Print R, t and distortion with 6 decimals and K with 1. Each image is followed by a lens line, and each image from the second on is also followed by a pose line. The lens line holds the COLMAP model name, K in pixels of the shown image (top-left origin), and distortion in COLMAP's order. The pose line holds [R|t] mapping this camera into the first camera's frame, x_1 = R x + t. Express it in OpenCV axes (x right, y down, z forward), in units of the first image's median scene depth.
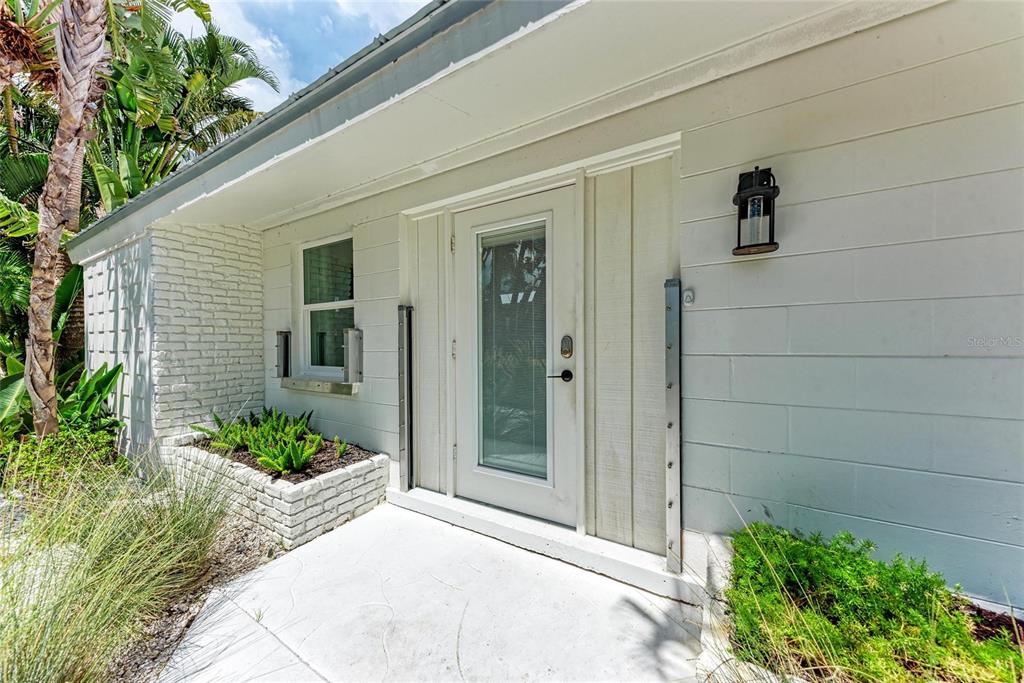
lens RADIAL K [[353.8, 0, 509.8], [0, 353.8, 343.7], [0, 0, 1]] dist [0.002293, 0.000134]
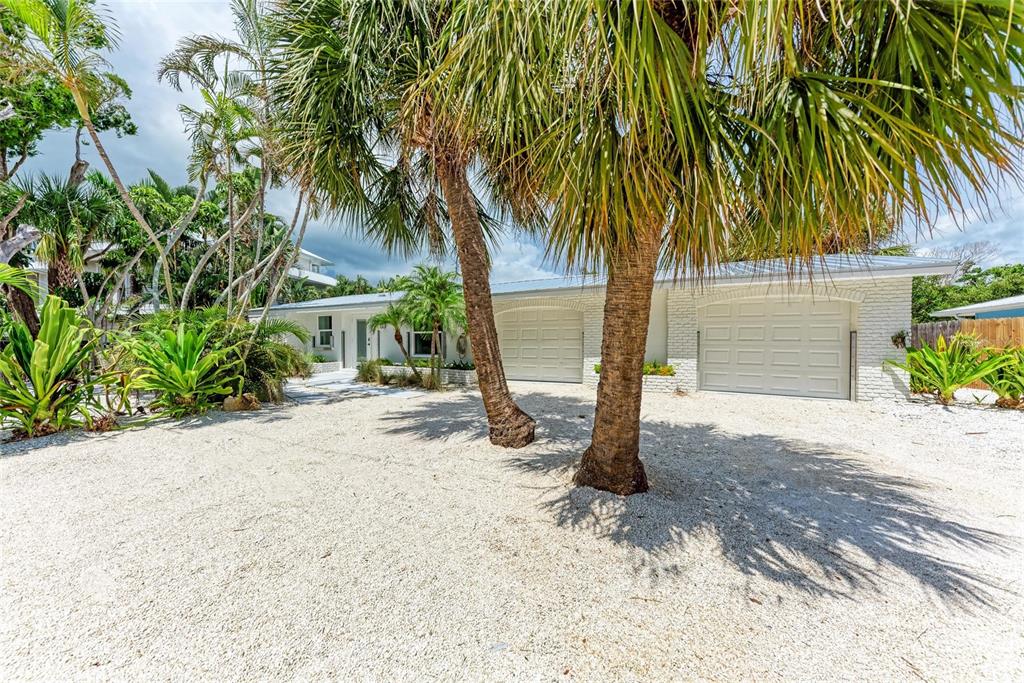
lens RADIAL K [[353.8, 0, 511.5], [0, 353.8, 341.2], [0, 0, 1]] dist [0.002293, 0.000134]
pose [[0.995335, -0.001938, 0.096462, 1.464607], [0.002426, 0.999985, -0.004941, 0.053552], [-0.096451, 0.005152, 0.995324, -3.863810]]
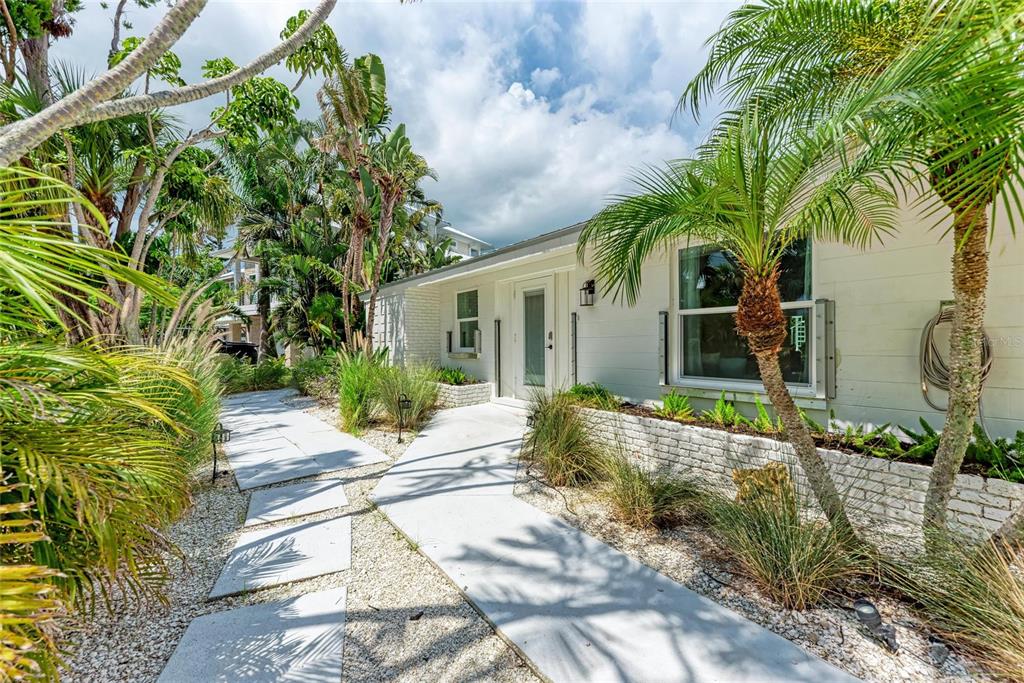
lens RADIAL K [[432.4, 0, 508.1], [0, 432.4, 340.9], [0, 0, 1]] dist [-0.000110, 0.000027]
pose [[0.935719, -0.004751, -0.352714, 0.734644], [0.001372, 0.999951, -0.009831, 0.056967], [0.352744, 0.008715, 0.935679, -1.560815]]
